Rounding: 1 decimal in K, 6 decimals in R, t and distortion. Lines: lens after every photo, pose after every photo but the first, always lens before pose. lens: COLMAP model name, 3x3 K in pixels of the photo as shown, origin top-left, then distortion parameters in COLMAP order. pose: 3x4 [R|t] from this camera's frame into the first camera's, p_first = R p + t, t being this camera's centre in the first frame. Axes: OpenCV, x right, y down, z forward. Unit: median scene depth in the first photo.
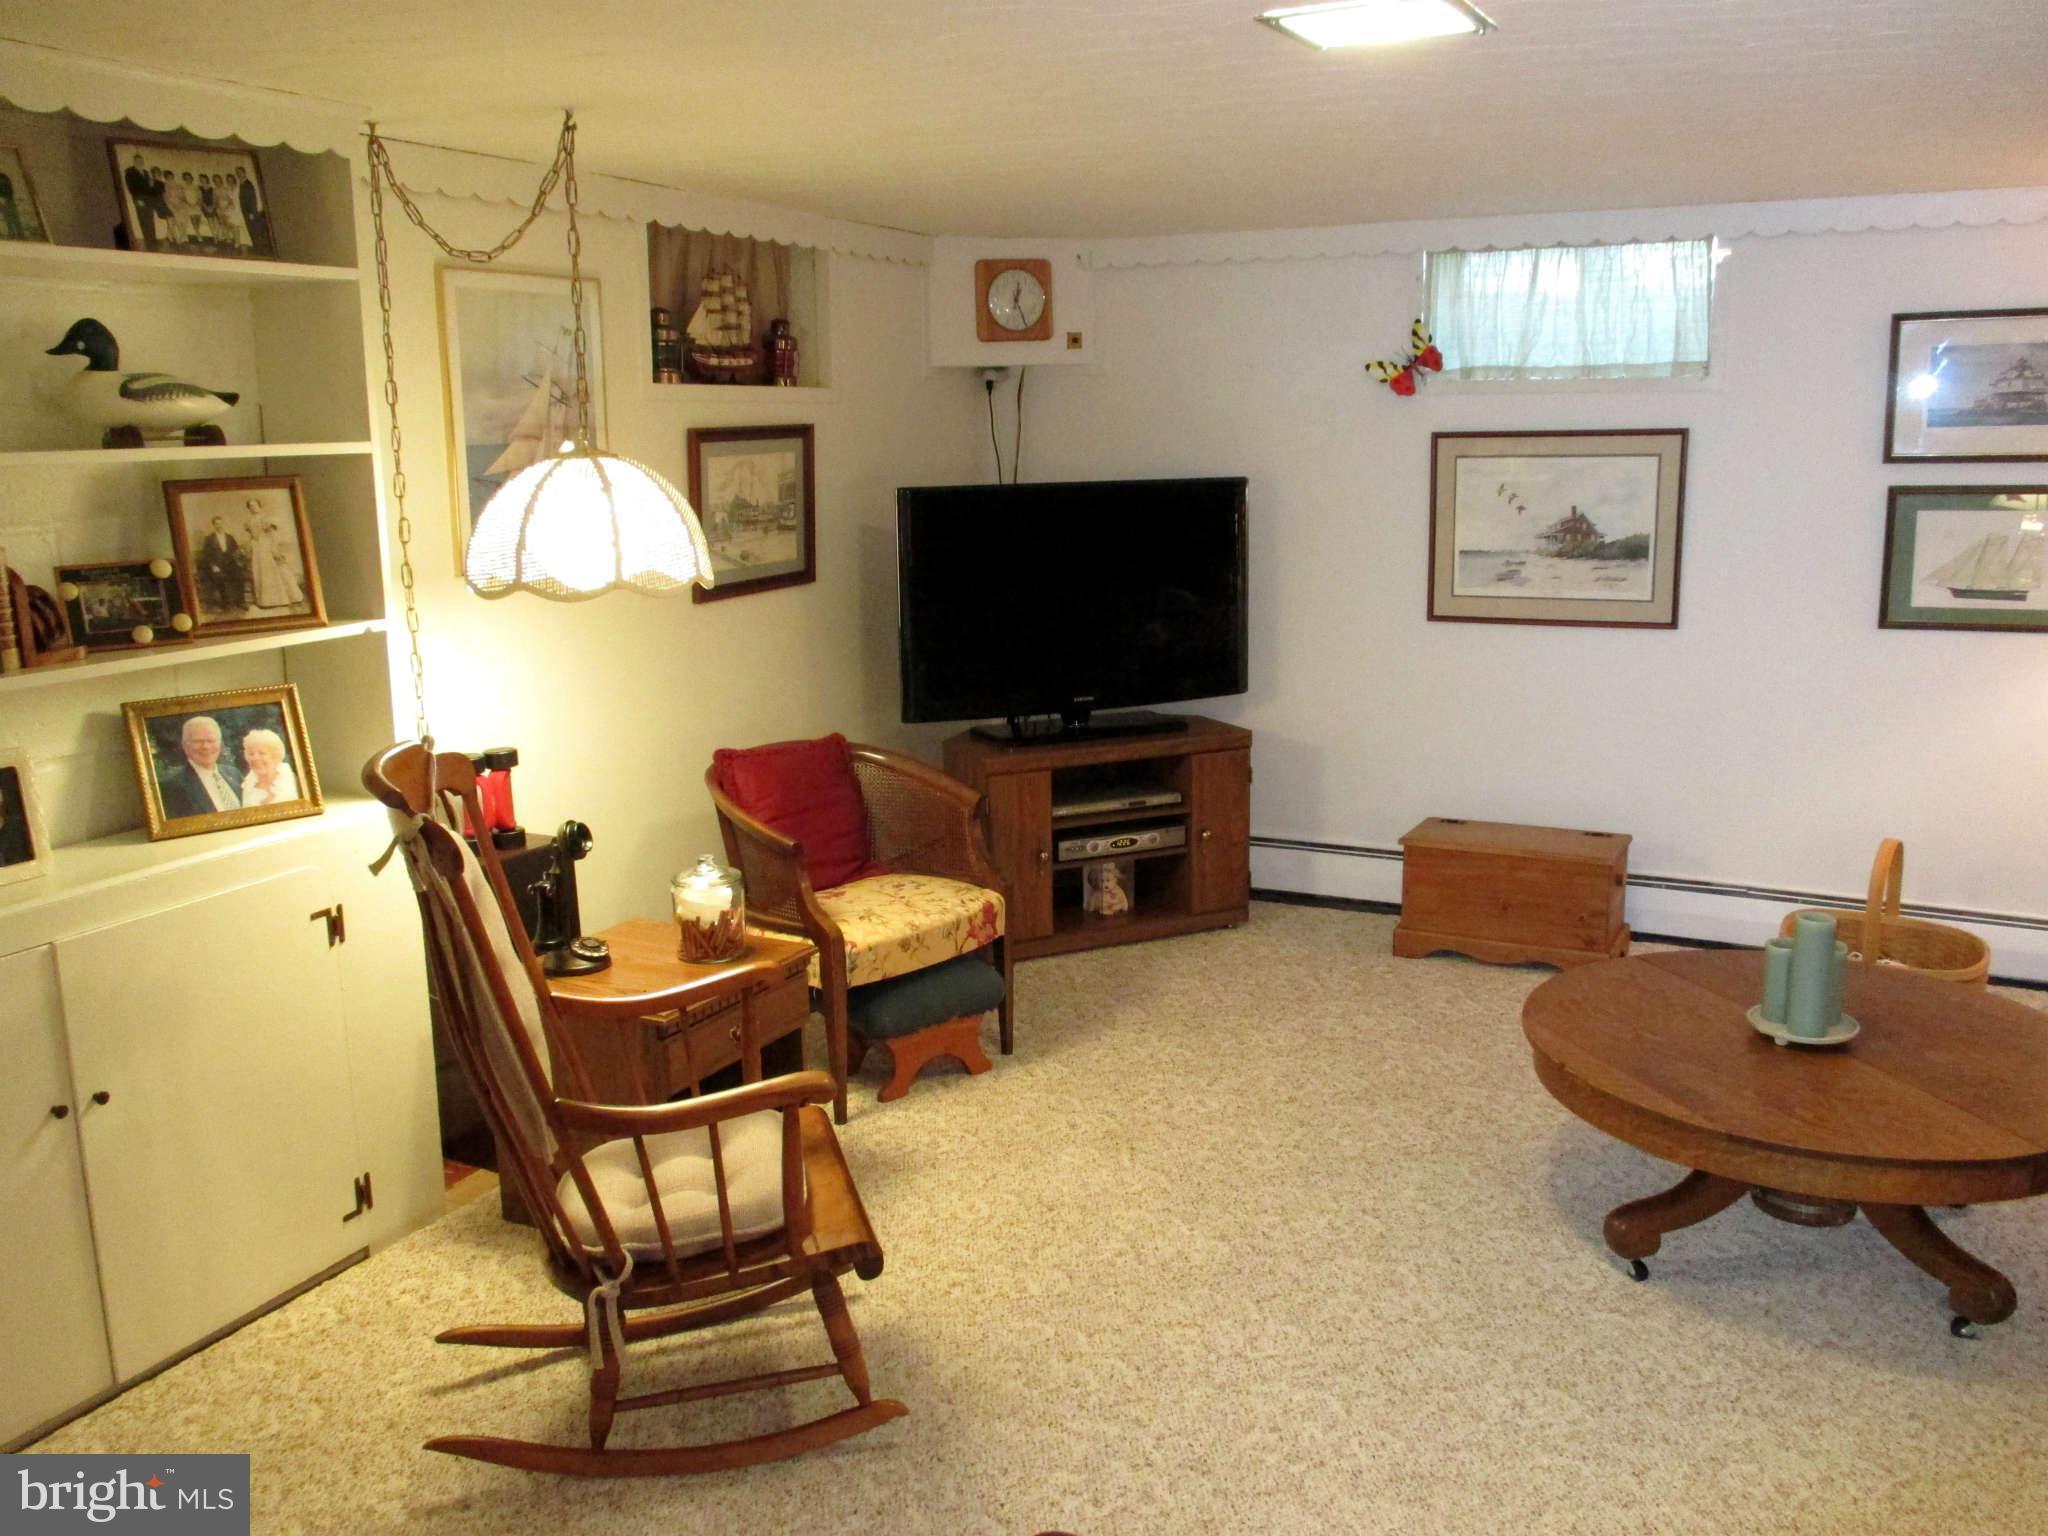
lens RADIAL K [[1695.5, 0, 1013.5], [0, 1695.5, 771.8], [0, 0, 1]] dist [-0.018686, -0.009399]
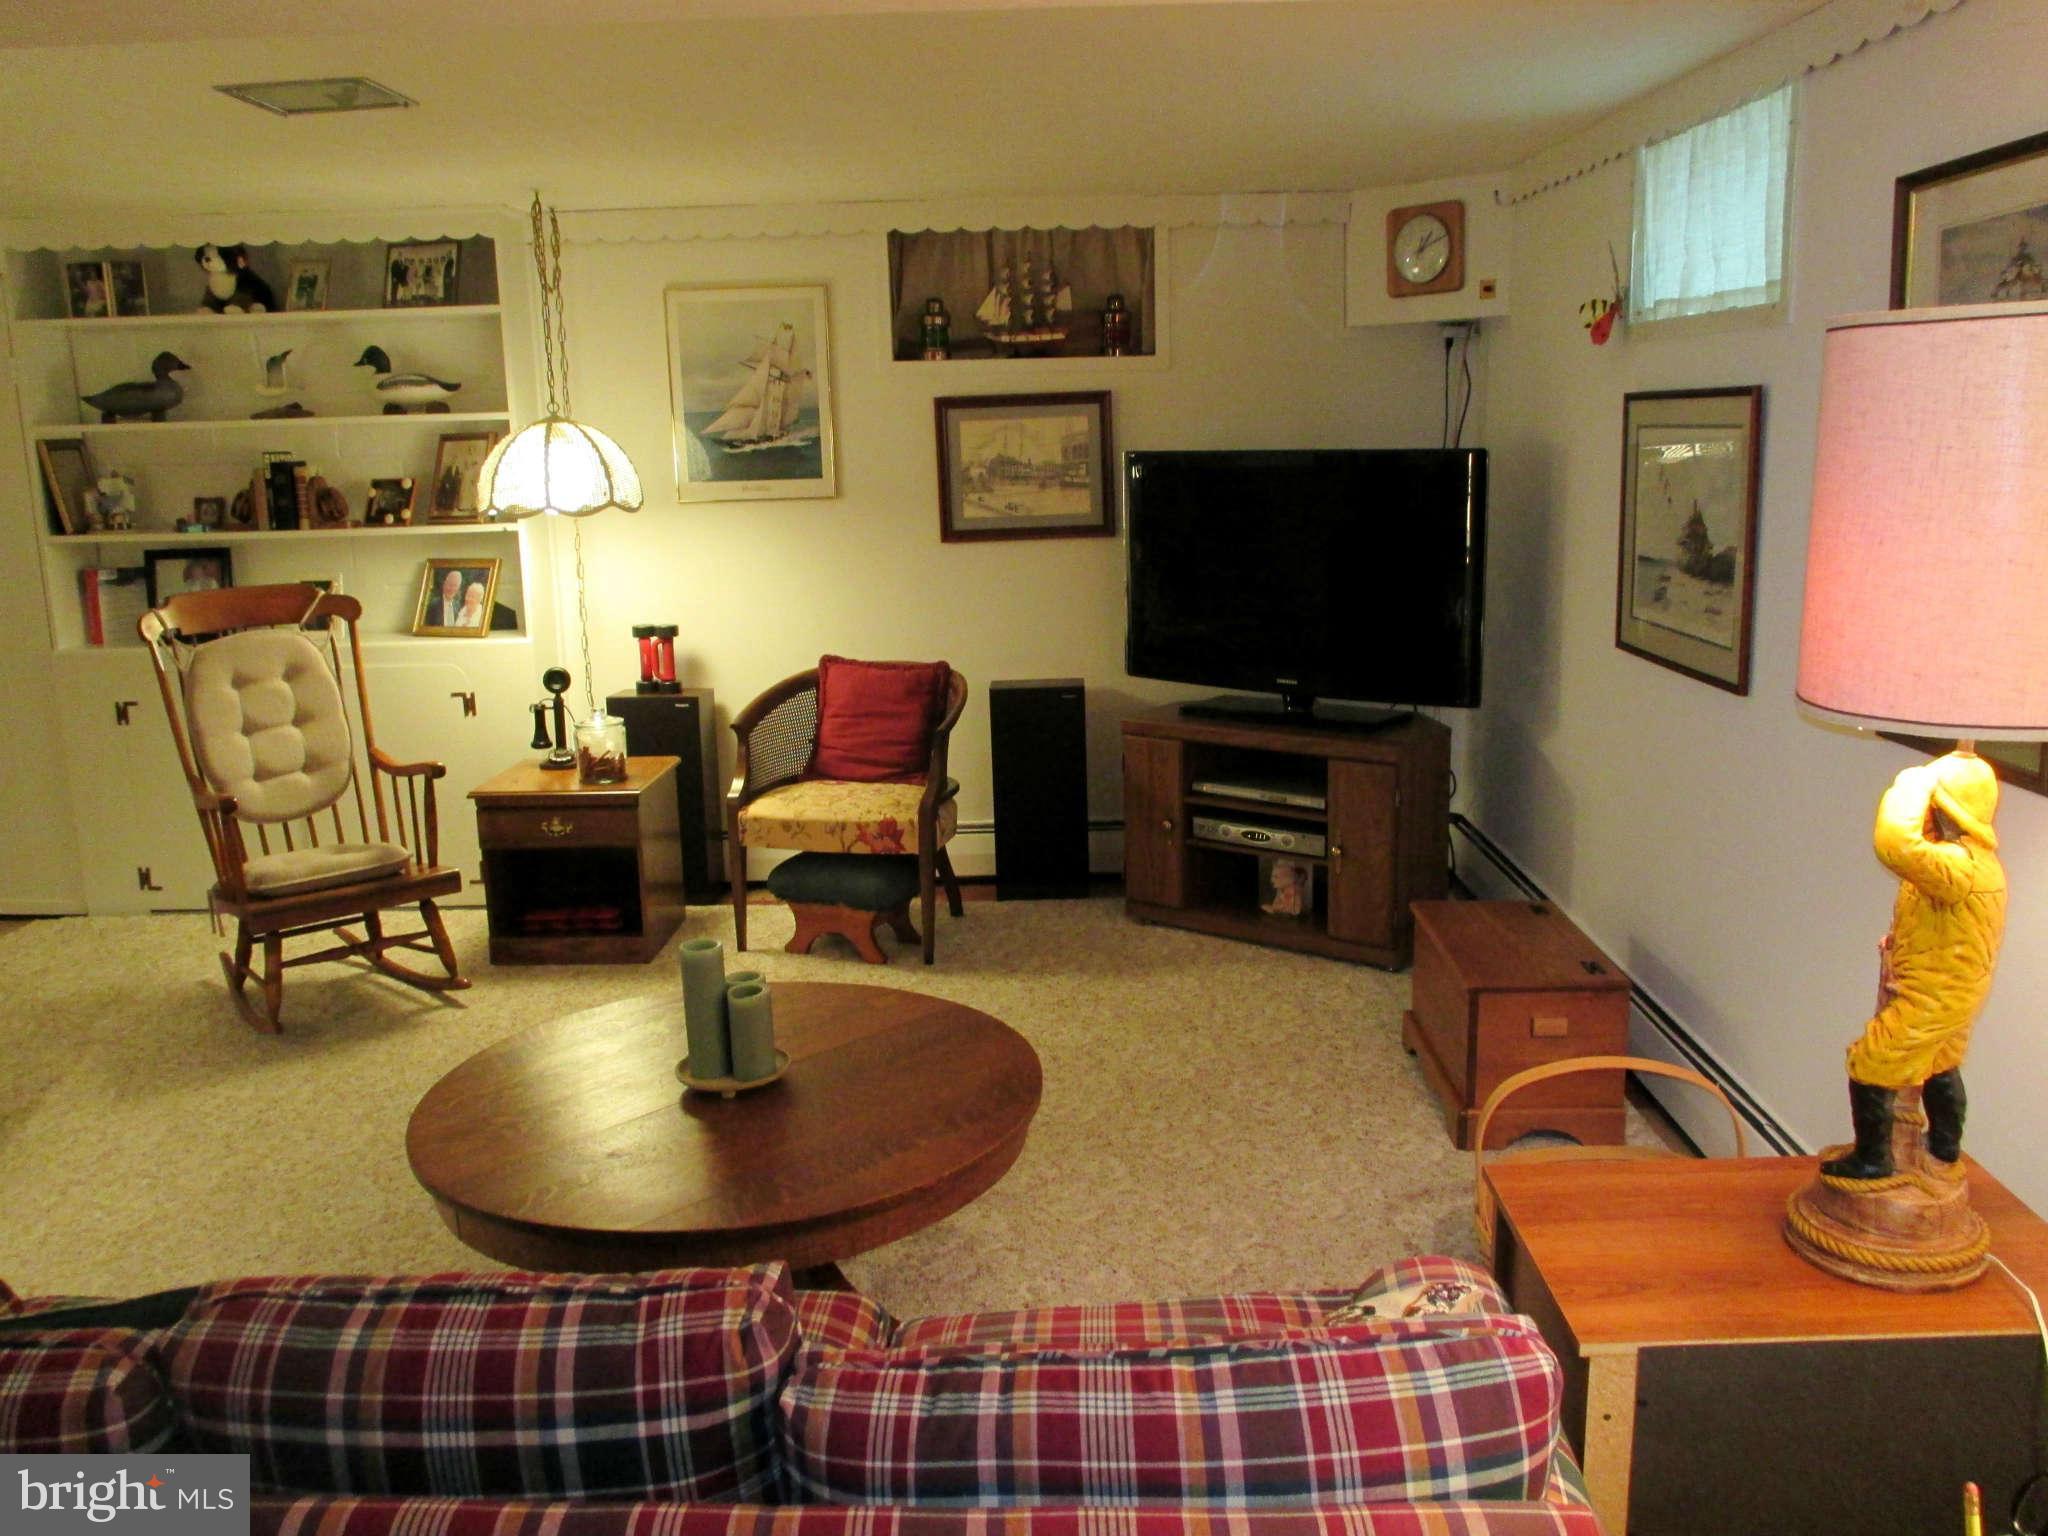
lens RADIAL K [[1695.5, 0, 1017.1], [0, 1695.5, 762.2], [0, 0, 1]] dist [-0.018686, -0.009399]
pose [[0.443500, 0.183399, -0.877310, 0.933951], [-0.164446, 0.978874, 0.121499, -0.102673], [0.881059, 0.090385, 0.464291, 0.505748]]
